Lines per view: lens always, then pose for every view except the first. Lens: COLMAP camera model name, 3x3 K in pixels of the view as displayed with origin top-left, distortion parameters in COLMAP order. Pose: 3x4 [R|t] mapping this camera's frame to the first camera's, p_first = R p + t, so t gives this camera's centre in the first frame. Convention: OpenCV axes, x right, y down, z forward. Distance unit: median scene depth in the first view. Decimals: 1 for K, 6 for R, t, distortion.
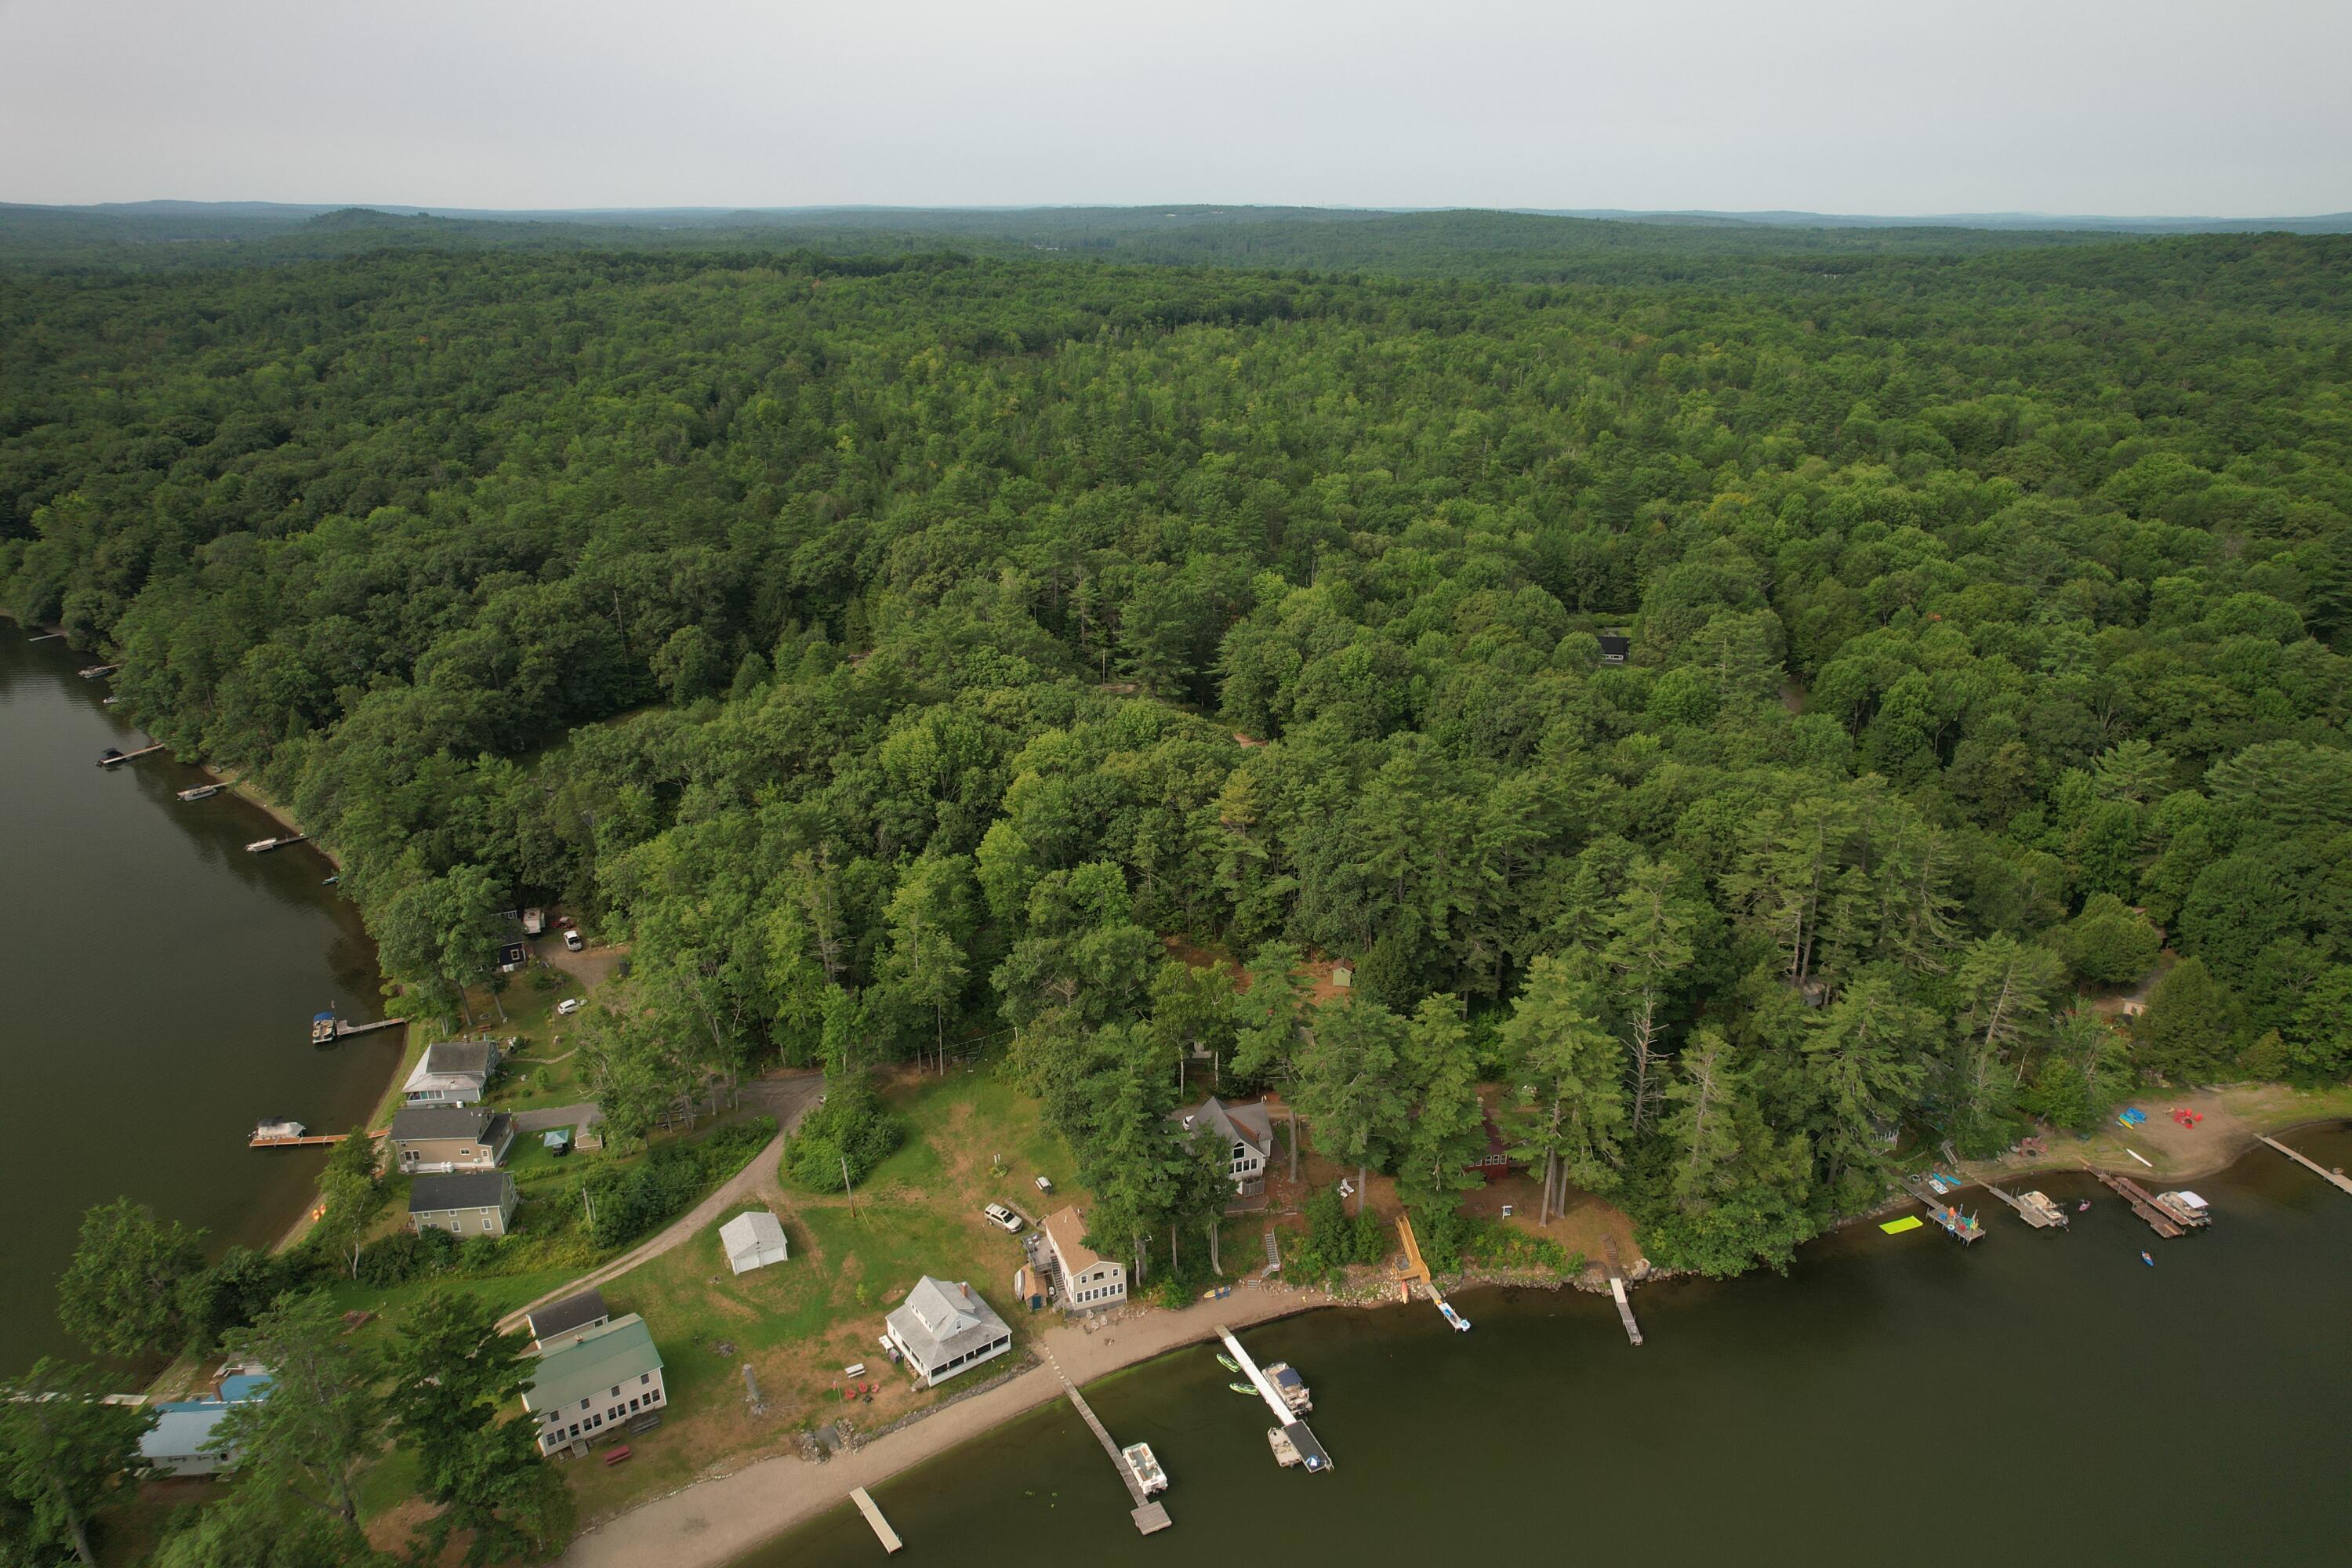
lens RADIAL K [[1512.6, 0, 1188.0], [0, 1512.6, 773.5], [0, 0, 1]] dist [-0.096972, 0.101176]
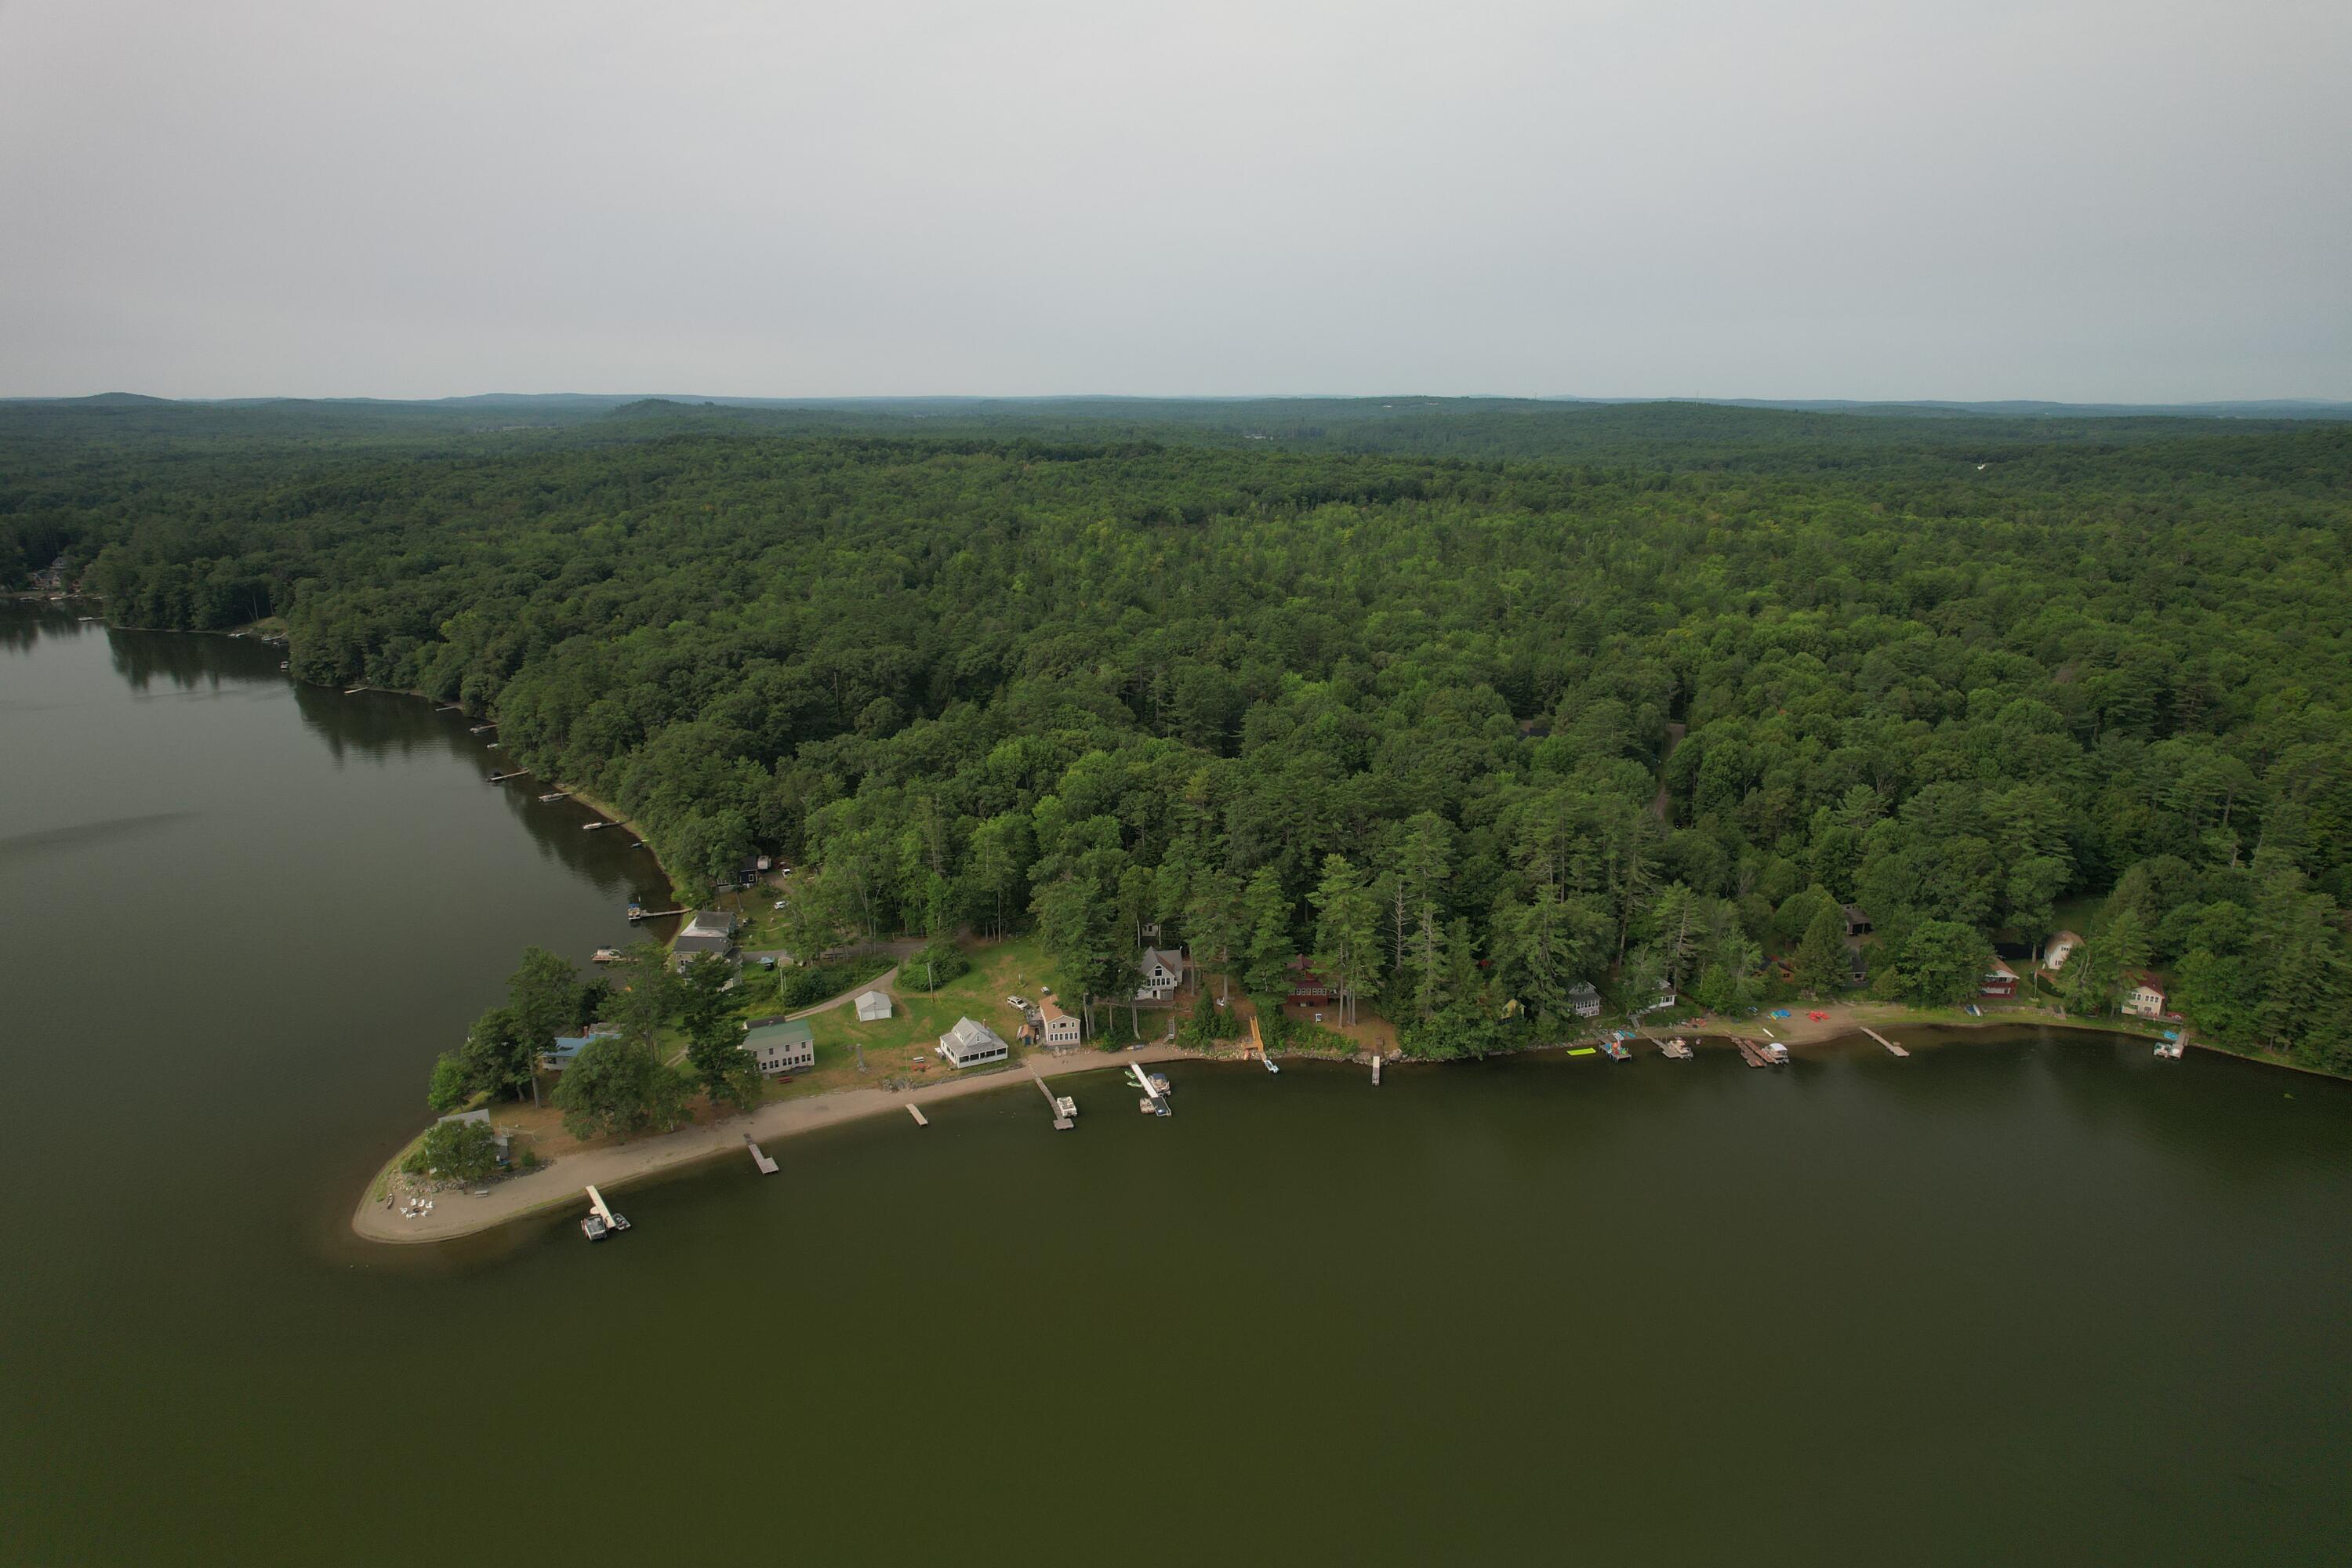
lens RADIAL K [[1505.7, 0, 1176.0], [0, 1505.7, 784.0], [0, 0, 1]] dist [-0.068081, 0.070020]
pose [[0.987981, 0.036011, -0.150320, 0.180271], [-0.052333, 0.992980, -0.106075, 0.134644], [0.145444, 0.112667, 0.982930, -0.400114]]
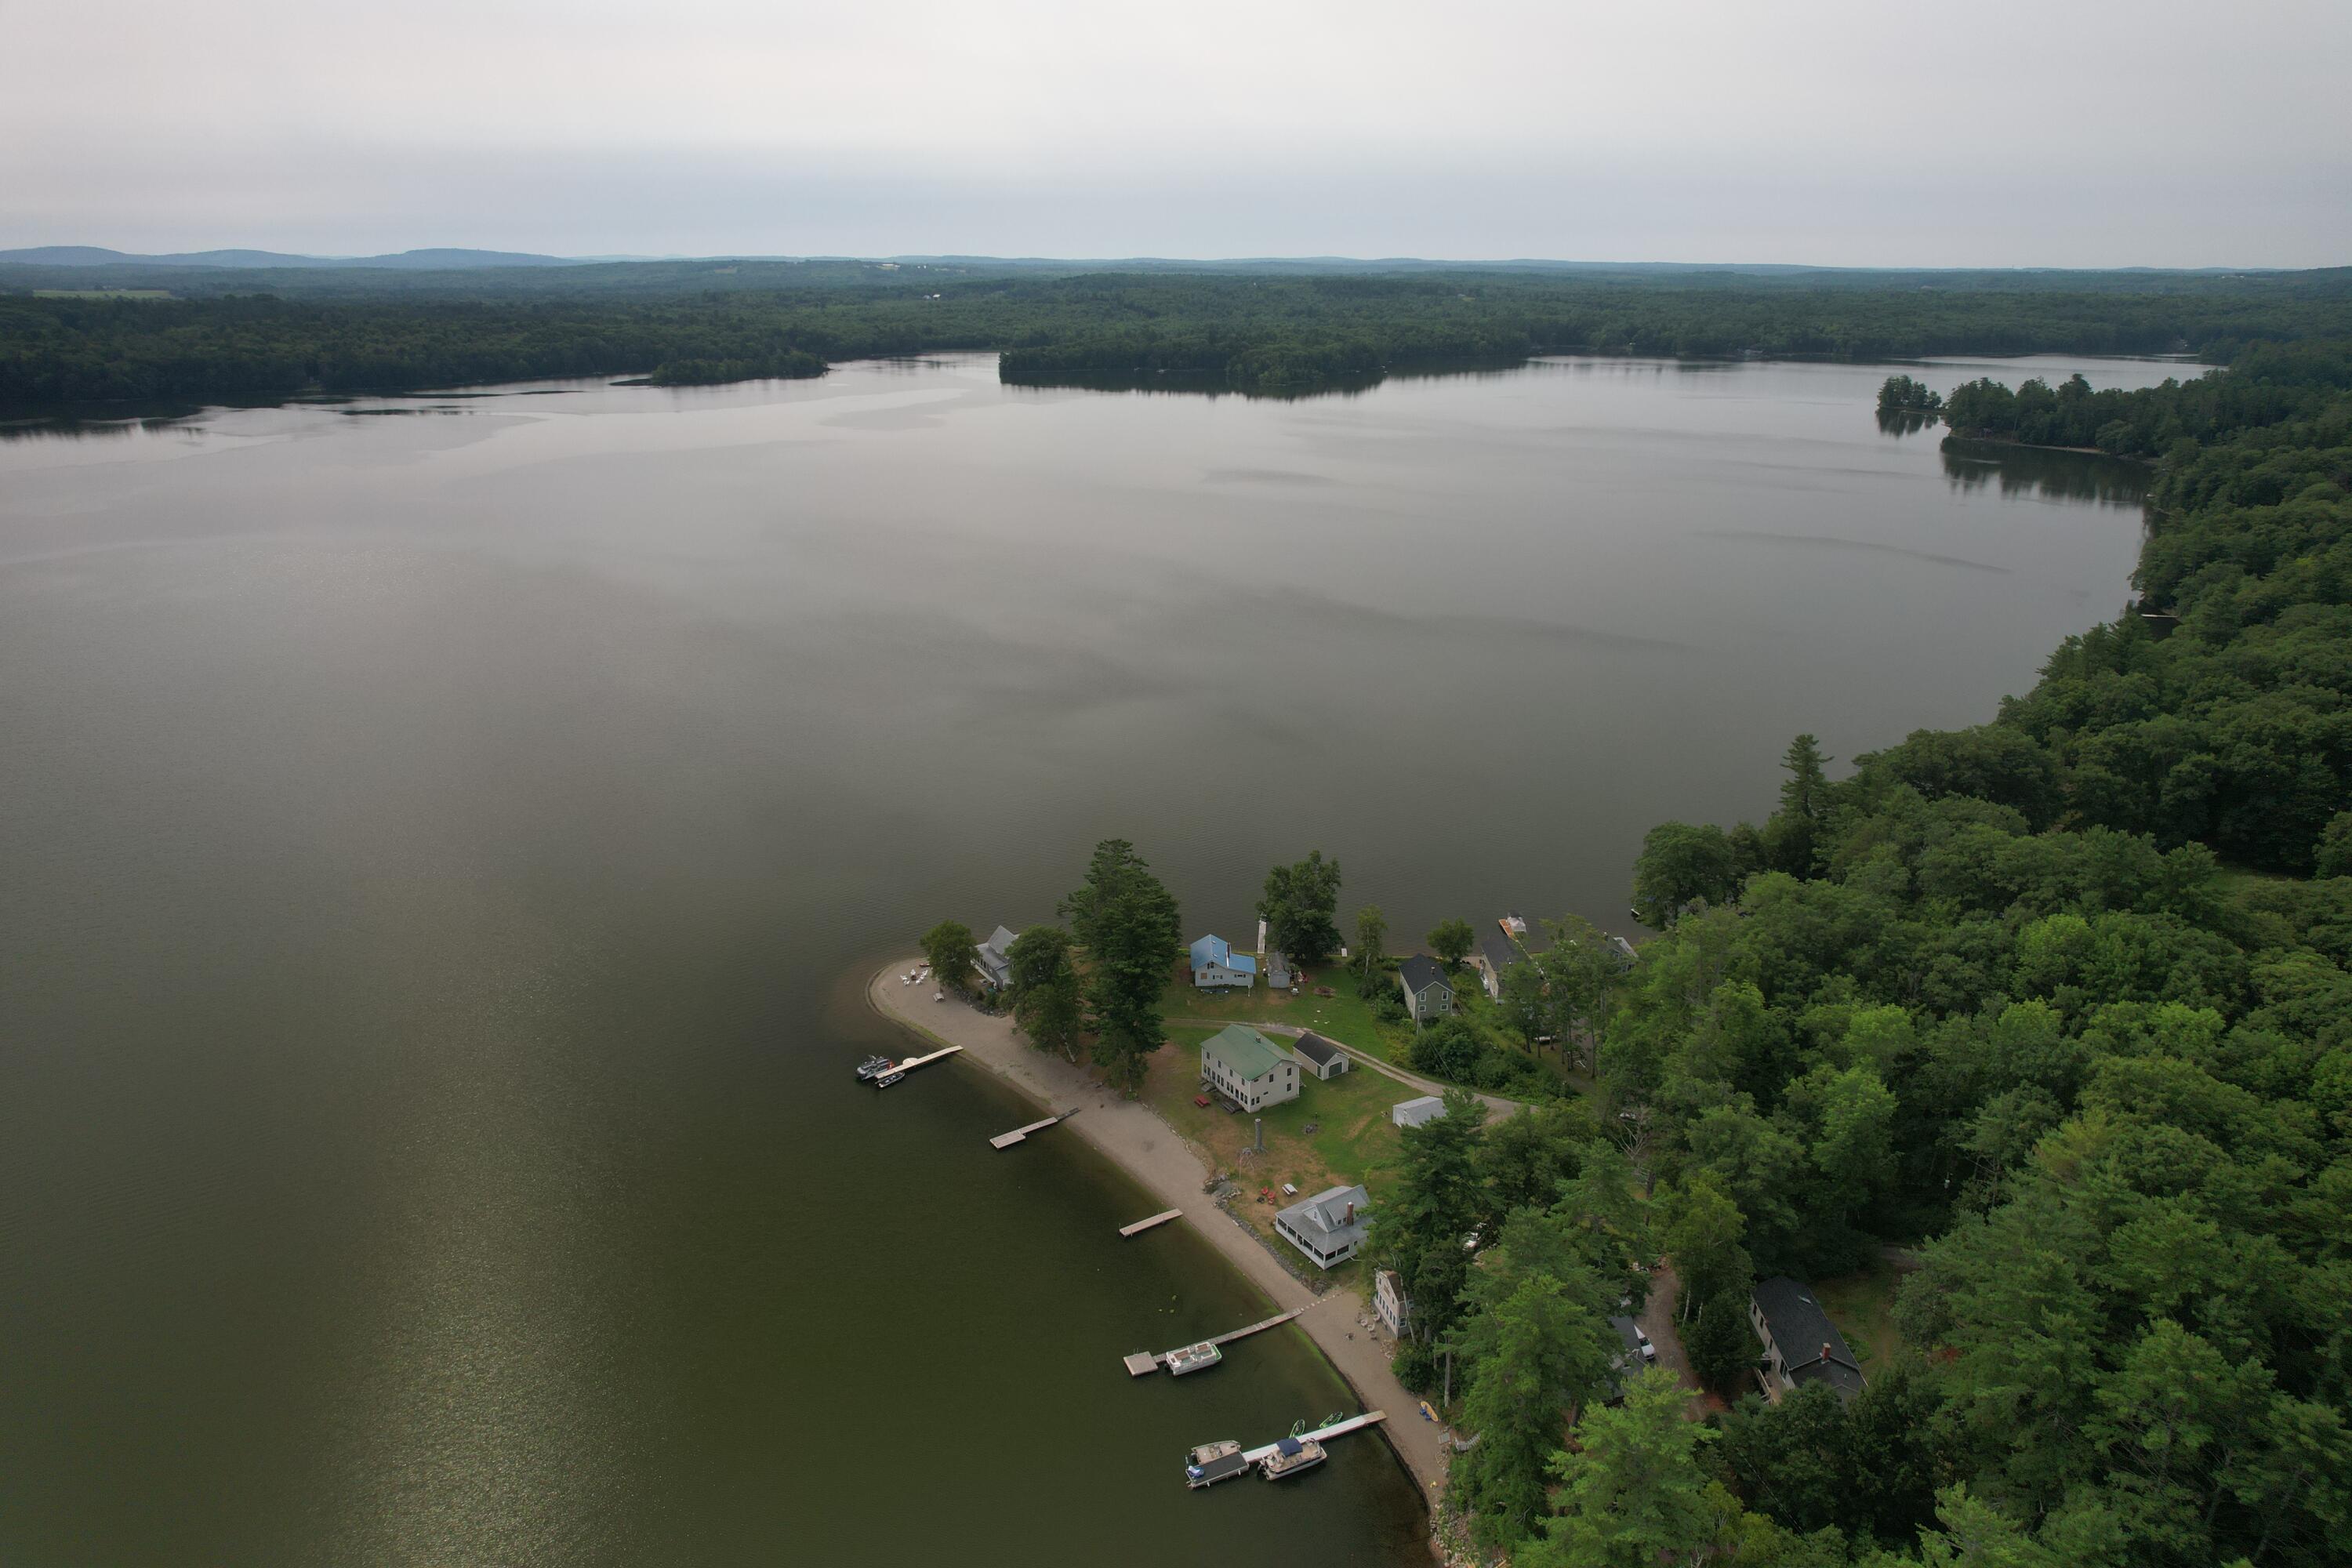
lens RADIAL K [[1505.7, 0, 1176.0], [0, 1505.7, 784.0], [0, 0, 1]] dist [-0.068081, 0.070020]
pose [[-0.043972, 0.336742, -0.940570, 0.454947], [-0.354771, 0.874854, 0.329800, -0.147455], [0.933918, 0.348189, 0.080998, 0.374482]]
